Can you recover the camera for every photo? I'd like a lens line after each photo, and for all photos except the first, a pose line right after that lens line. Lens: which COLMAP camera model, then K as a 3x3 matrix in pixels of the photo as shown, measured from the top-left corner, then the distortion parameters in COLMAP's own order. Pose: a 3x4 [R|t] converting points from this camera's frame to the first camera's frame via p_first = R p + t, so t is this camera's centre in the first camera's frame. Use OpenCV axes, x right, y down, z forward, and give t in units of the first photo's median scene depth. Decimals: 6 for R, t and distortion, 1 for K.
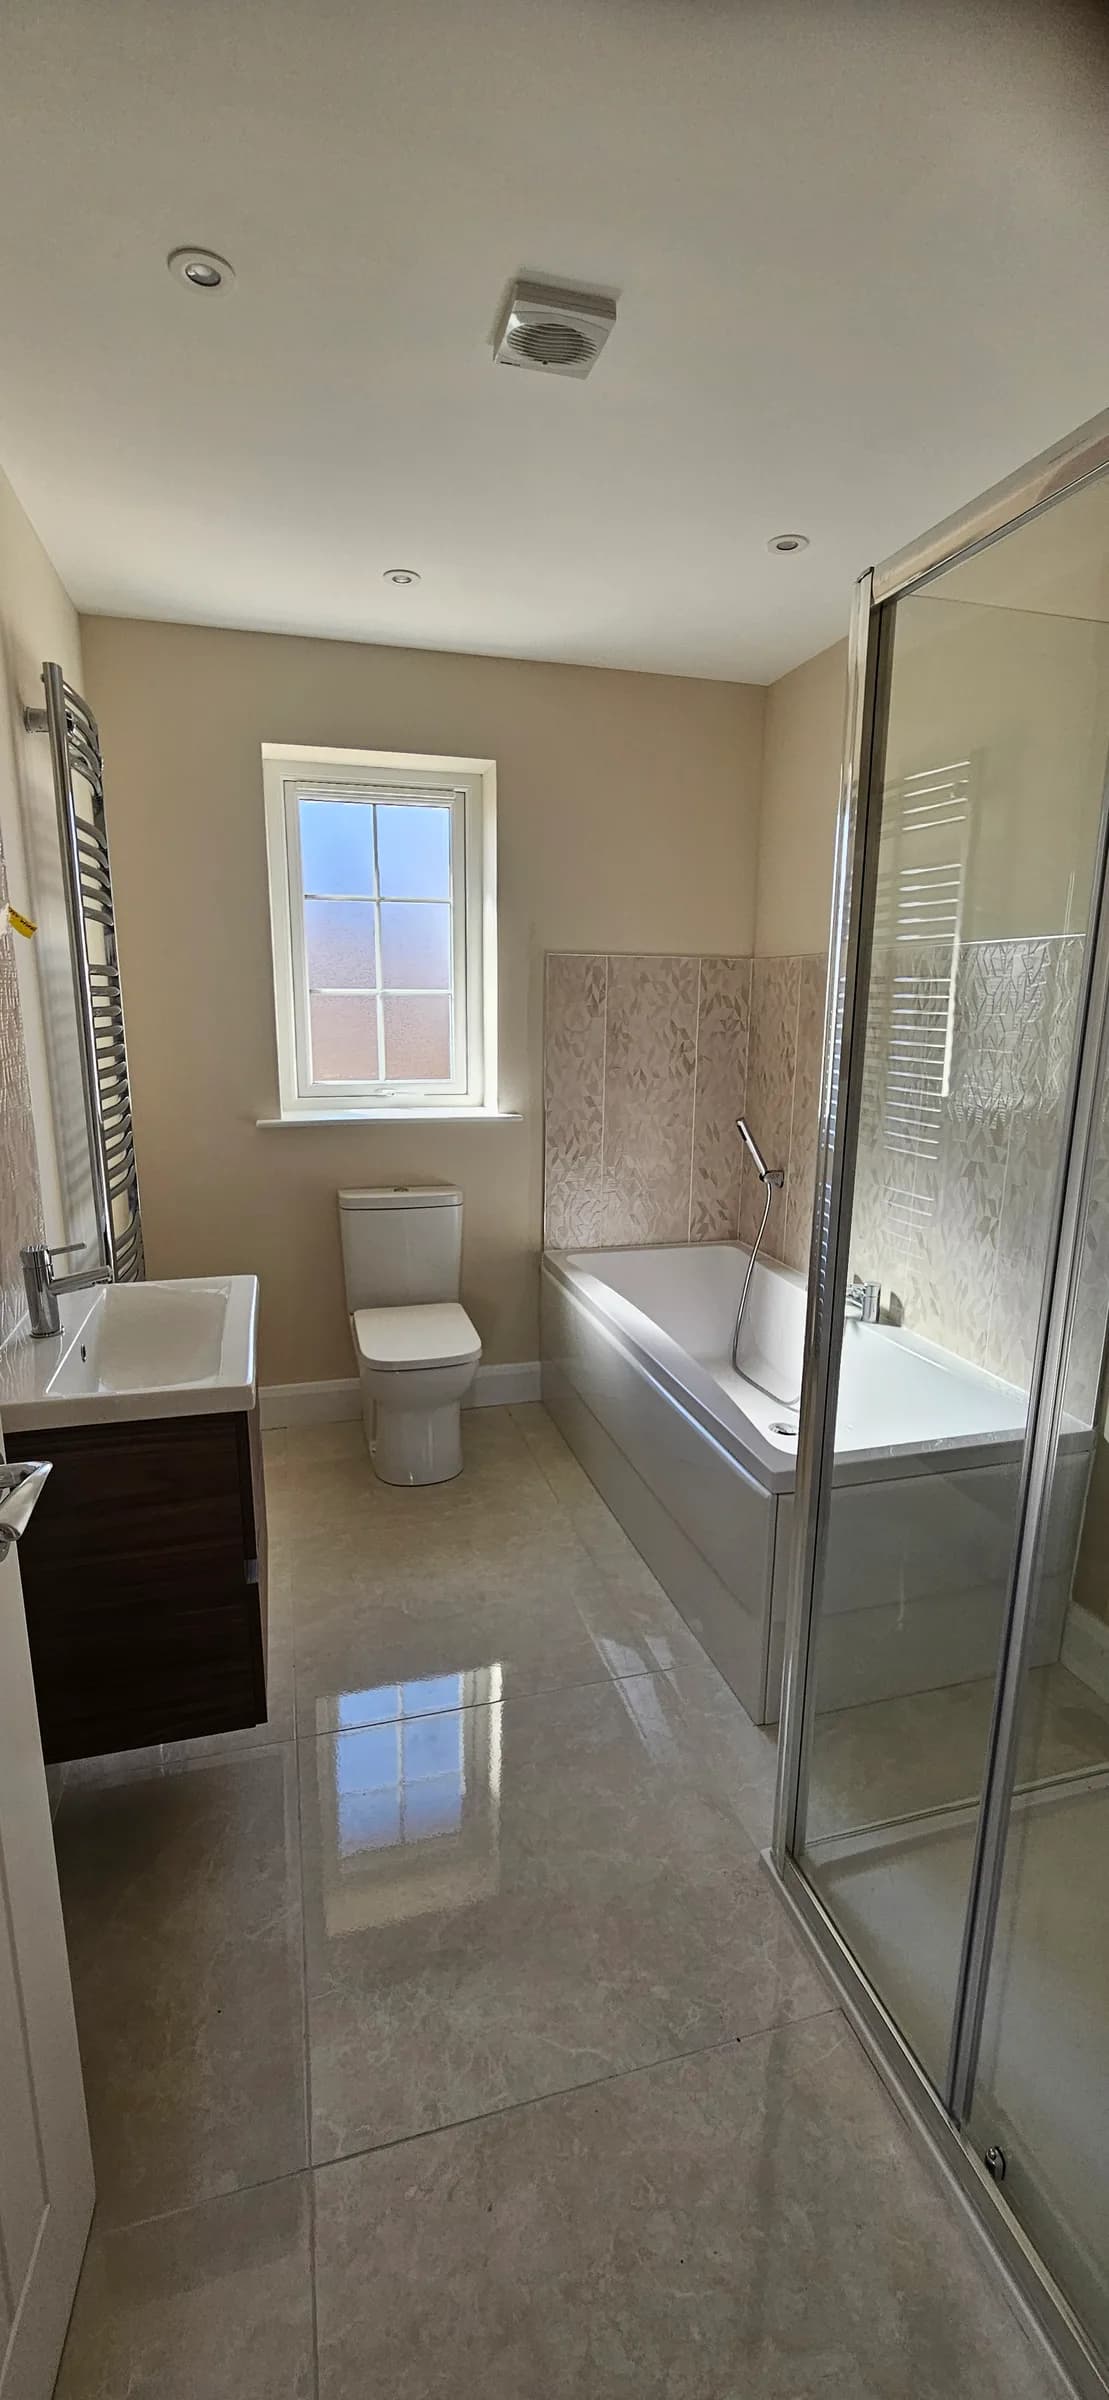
lens RADIAL K [[991.5, 0, 555.3], [0, 991.5, 1211.0], [0, 0, 1]] dist [-0.003123, -0.000136]
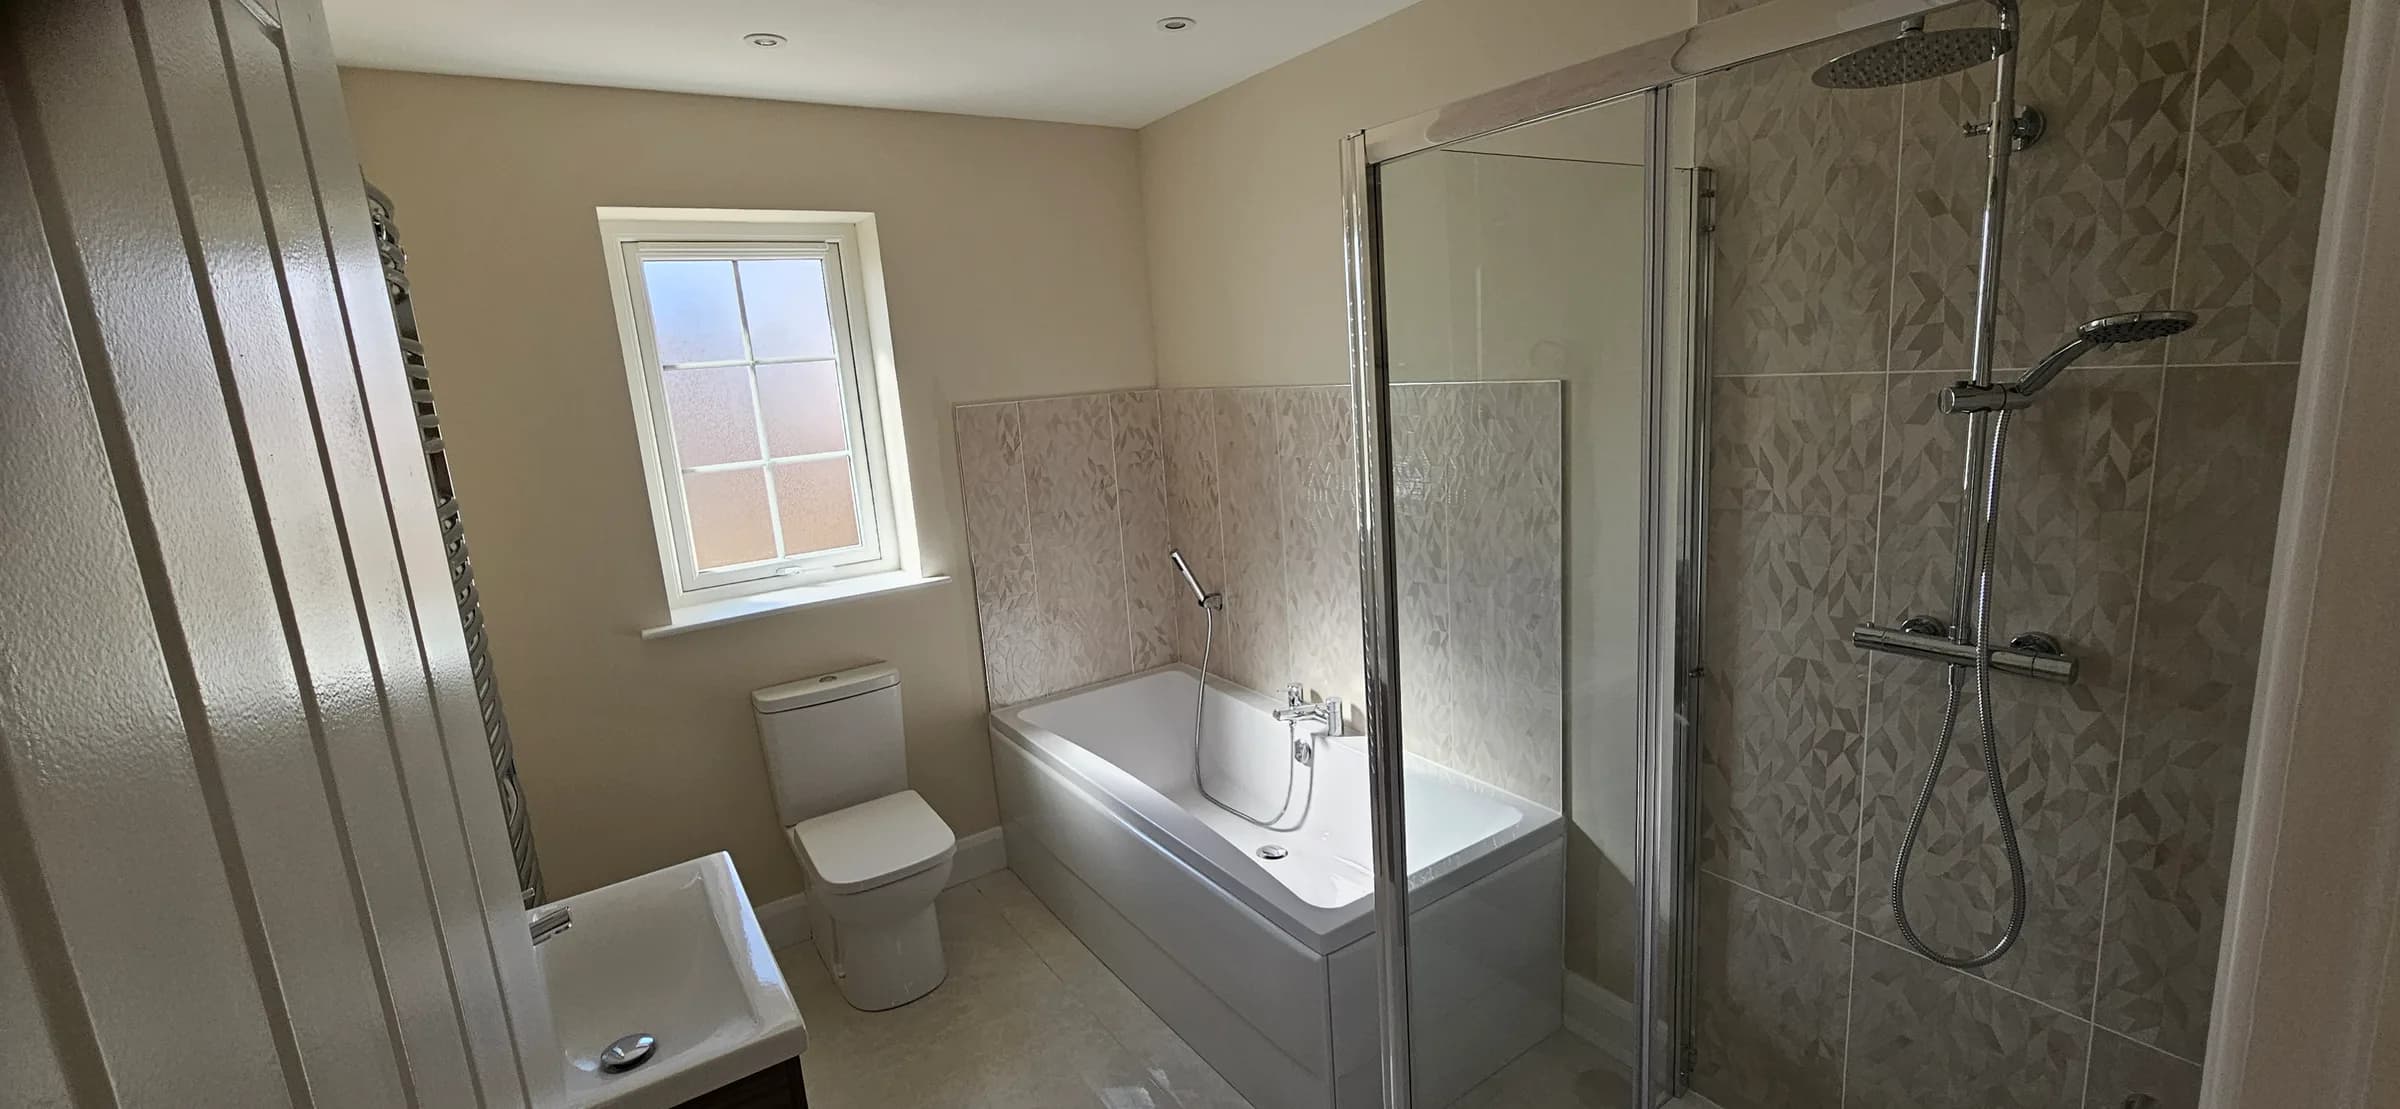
lens RADIAL K [[991.5, 0, 1219.3], [0, 991.5, 539.9], [0, 0, 1]] dist [-0.003123, -0.000136]
pose [[0.941986, -0.135906, 0.306908, -0.078416], [0.147285, 0.988993, -0.014109, -0.080797], [-0.301612, 0.058494, 0.951635, 0.020074]]
